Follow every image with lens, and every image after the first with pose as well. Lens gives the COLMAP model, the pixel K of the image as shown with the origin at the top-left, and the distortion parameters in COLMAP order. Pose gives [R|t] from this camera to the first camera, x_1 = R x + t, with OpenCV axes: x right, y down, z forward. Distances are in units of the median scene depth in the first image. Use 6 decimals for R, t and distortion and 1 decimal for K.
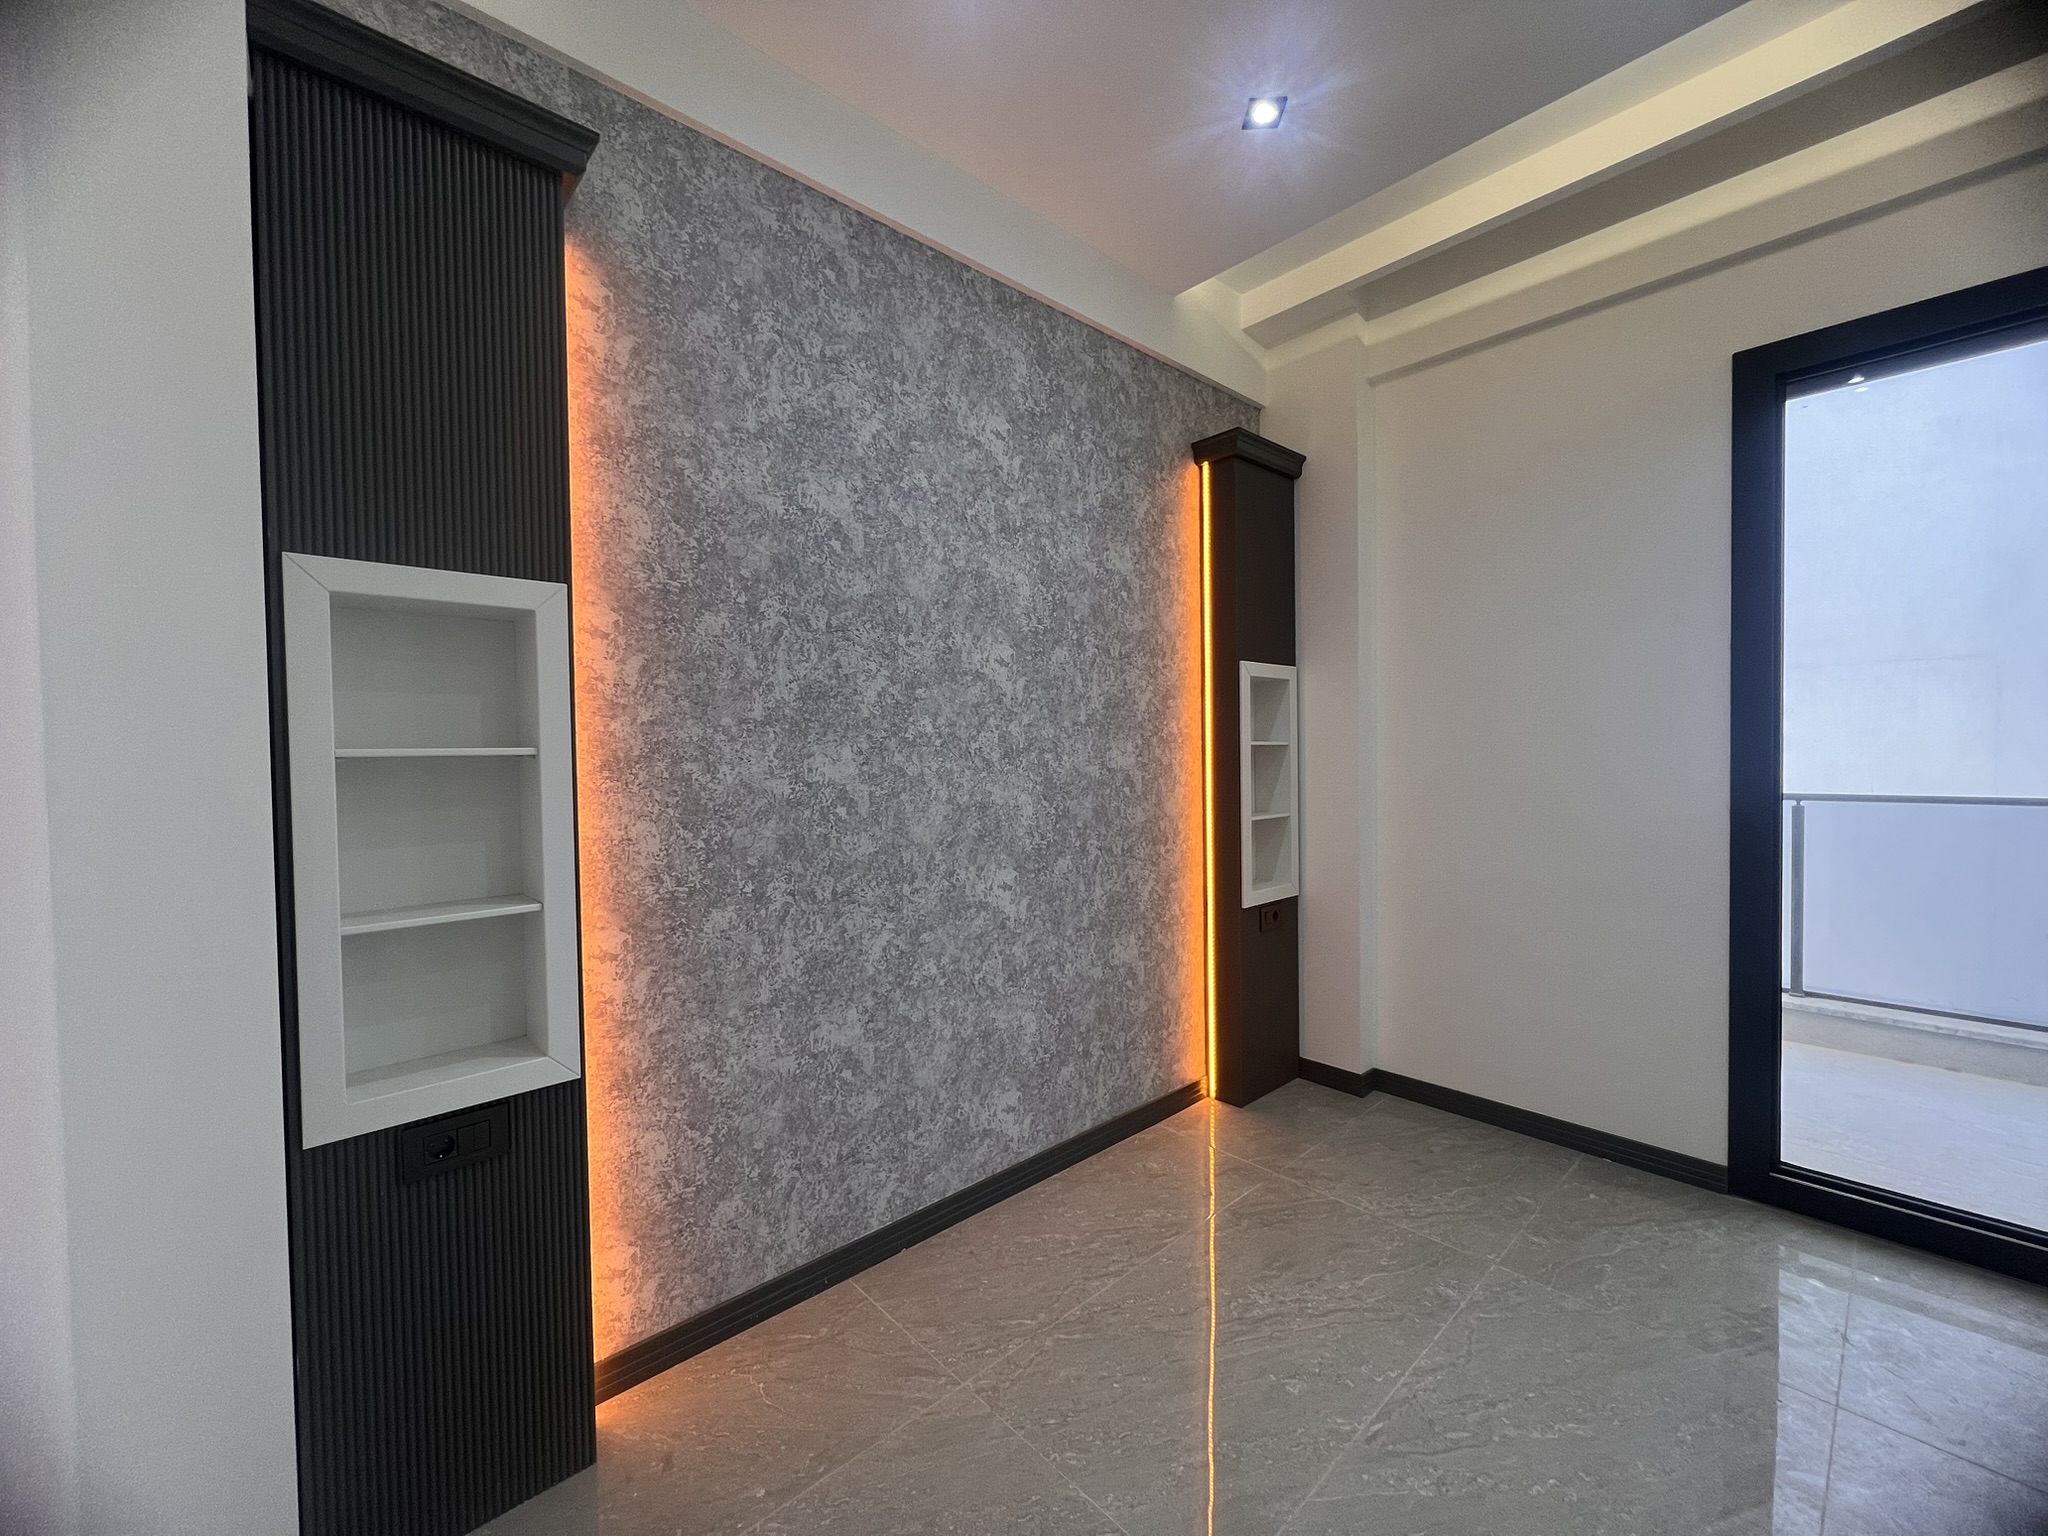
lens RADIAL K [[820.8, 0, 1026.9], [0, 820.8, 765.1], [0, 0, 1]] dist [-0.002642, 0.000008]
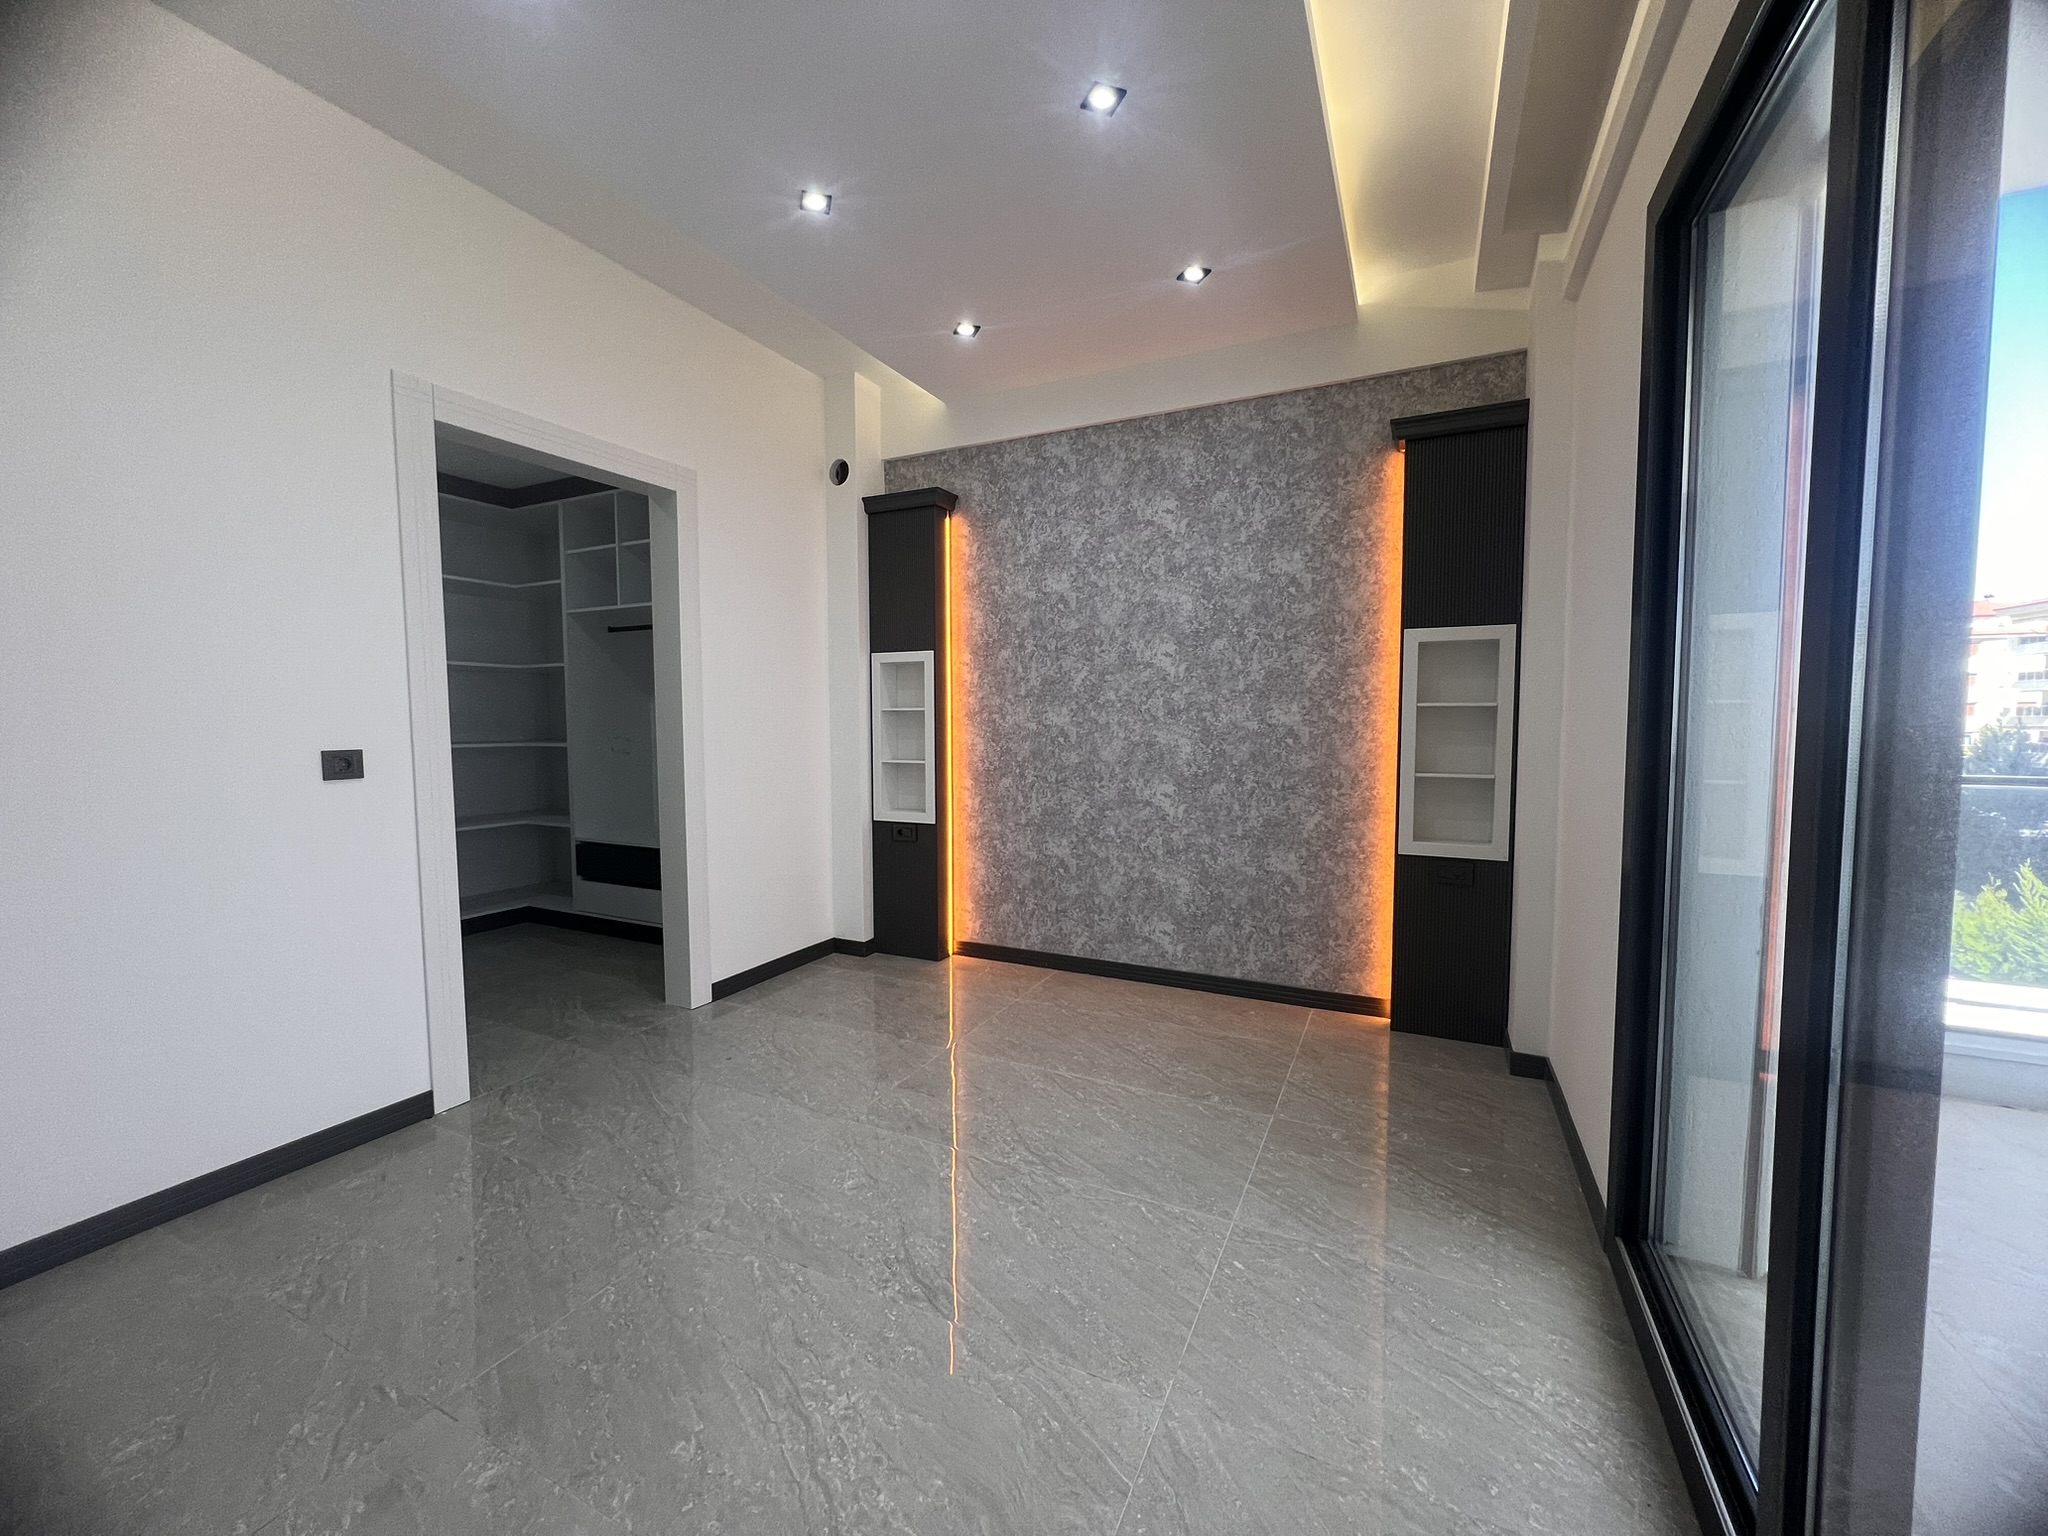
lens RADIAL K [[820.8, 0, 1020.8], [0, 820.8, 767.3], [0, 0, 1]] dist [-0.002642, 0.000008]
pose [[0.363038, 0.067411, -0.929333, 1.405276], [-0.021476, 0.997720, 0.063982, -0.002567], [0.931527, -0.003270, 0.363658, 0.155997]]
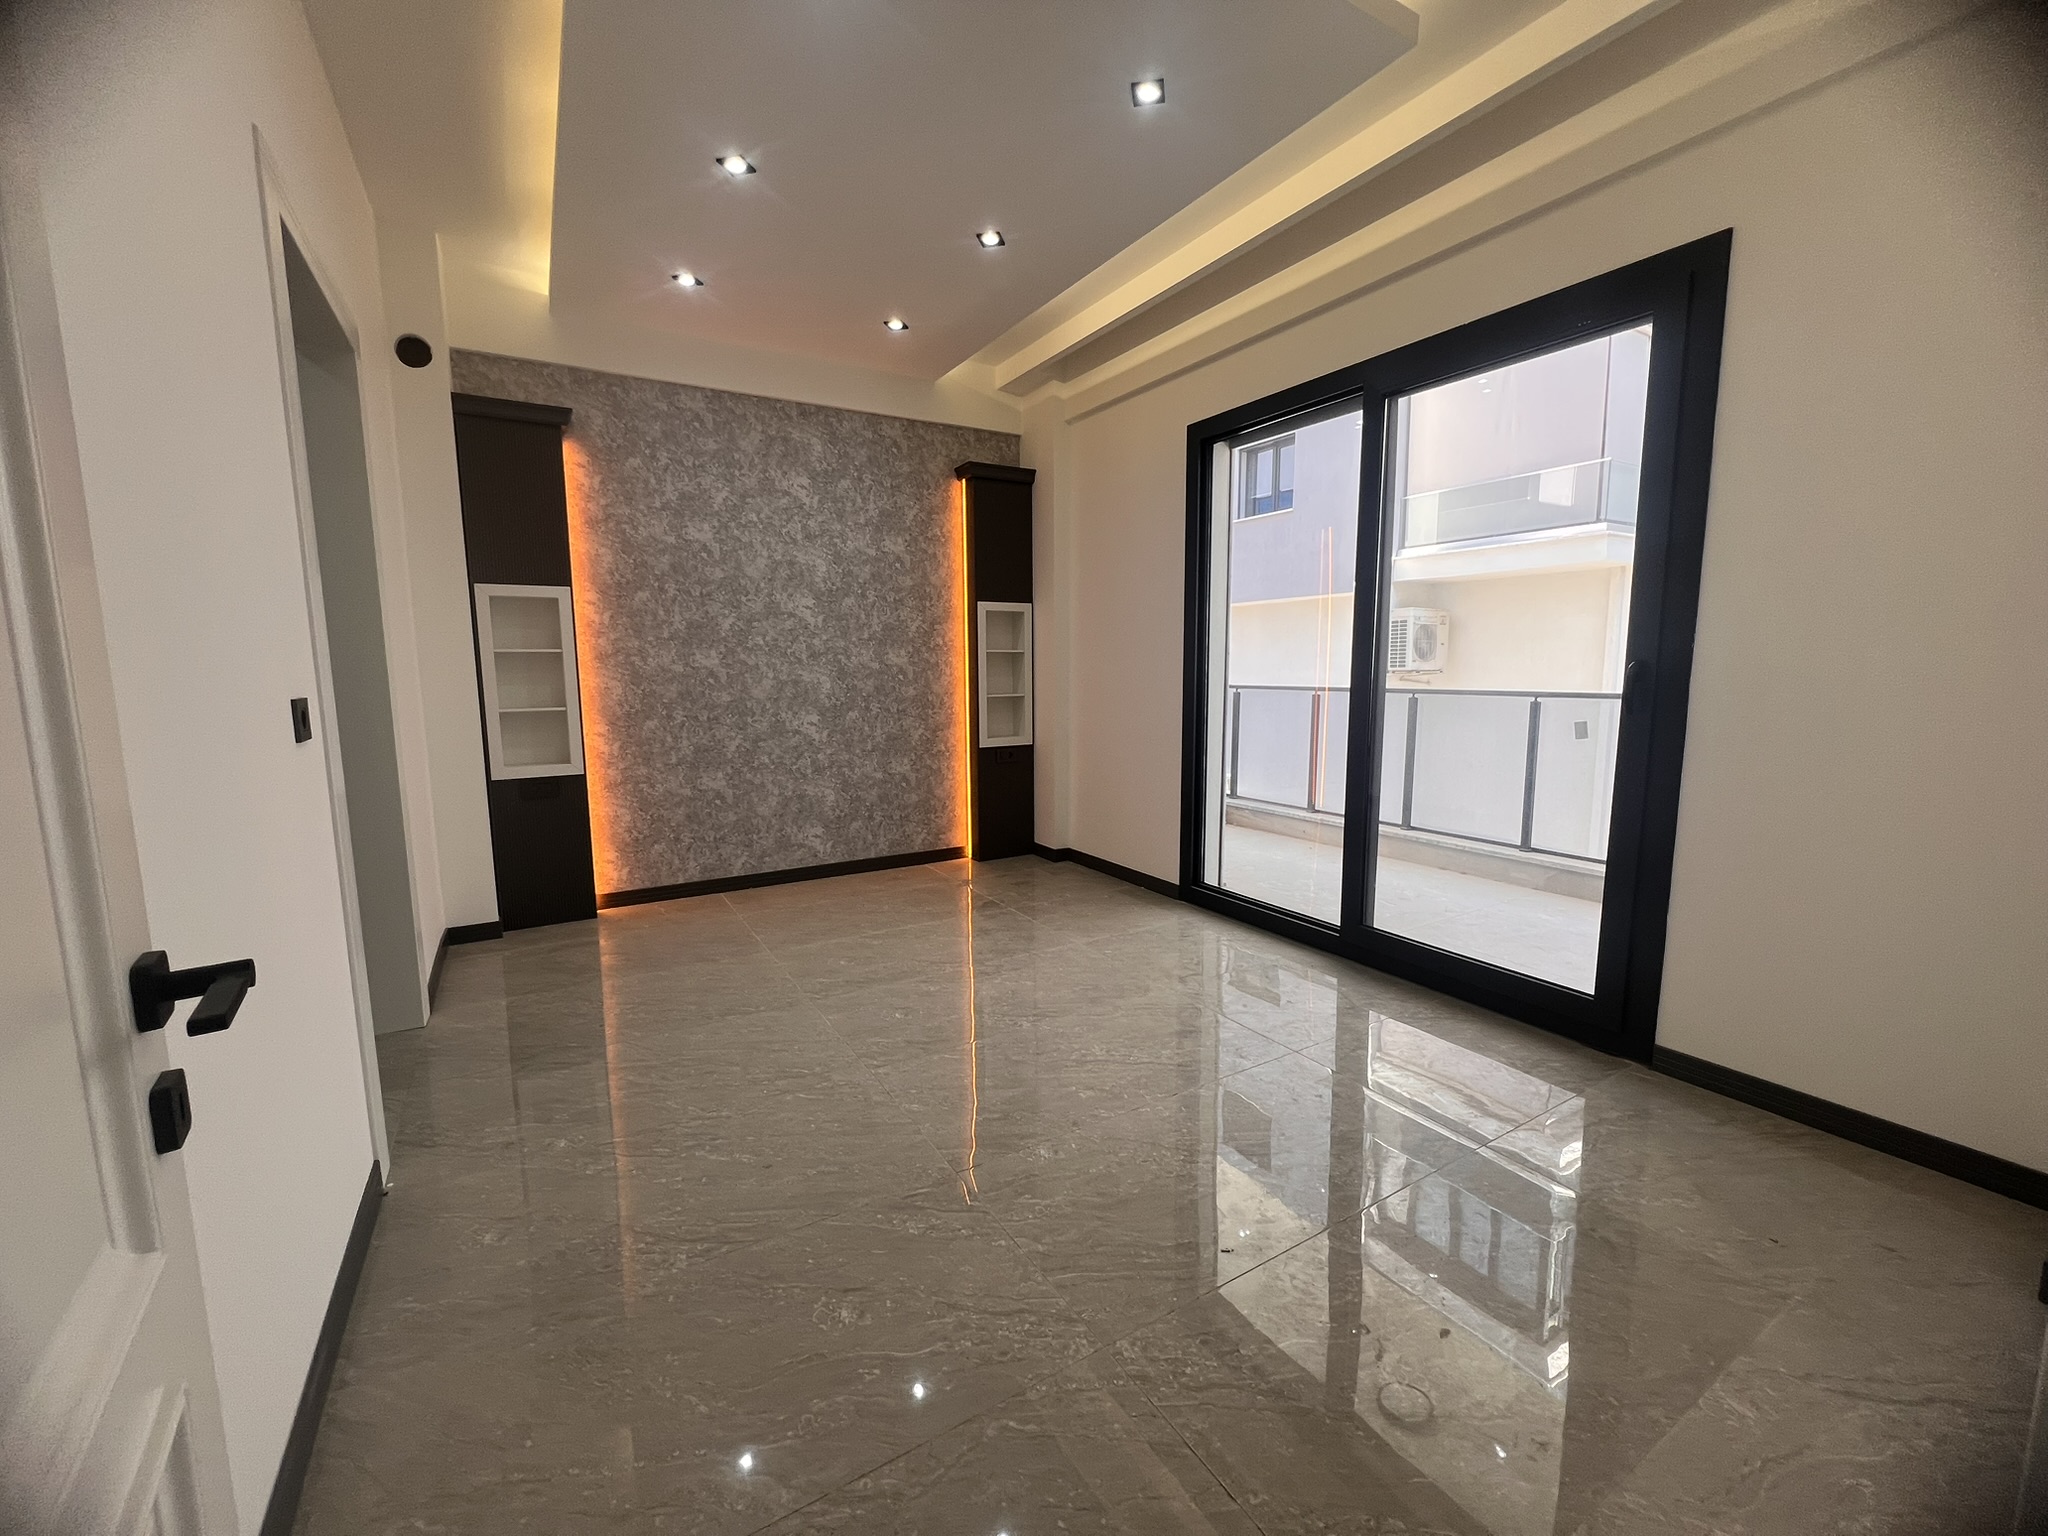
lens RADIAL K [[820.8, 0, 1025.9], [0, 820.8, 763.0], [0, 0, 1]] dist [-0.002642, 0.000008]
pose [[0.979883, 0.031218, -0.197114, 0.890543], [-0.010345, 0.994307, 0.106048, 0.029725], [0.199302, -0.101875, 0.974628, -0.841097]]
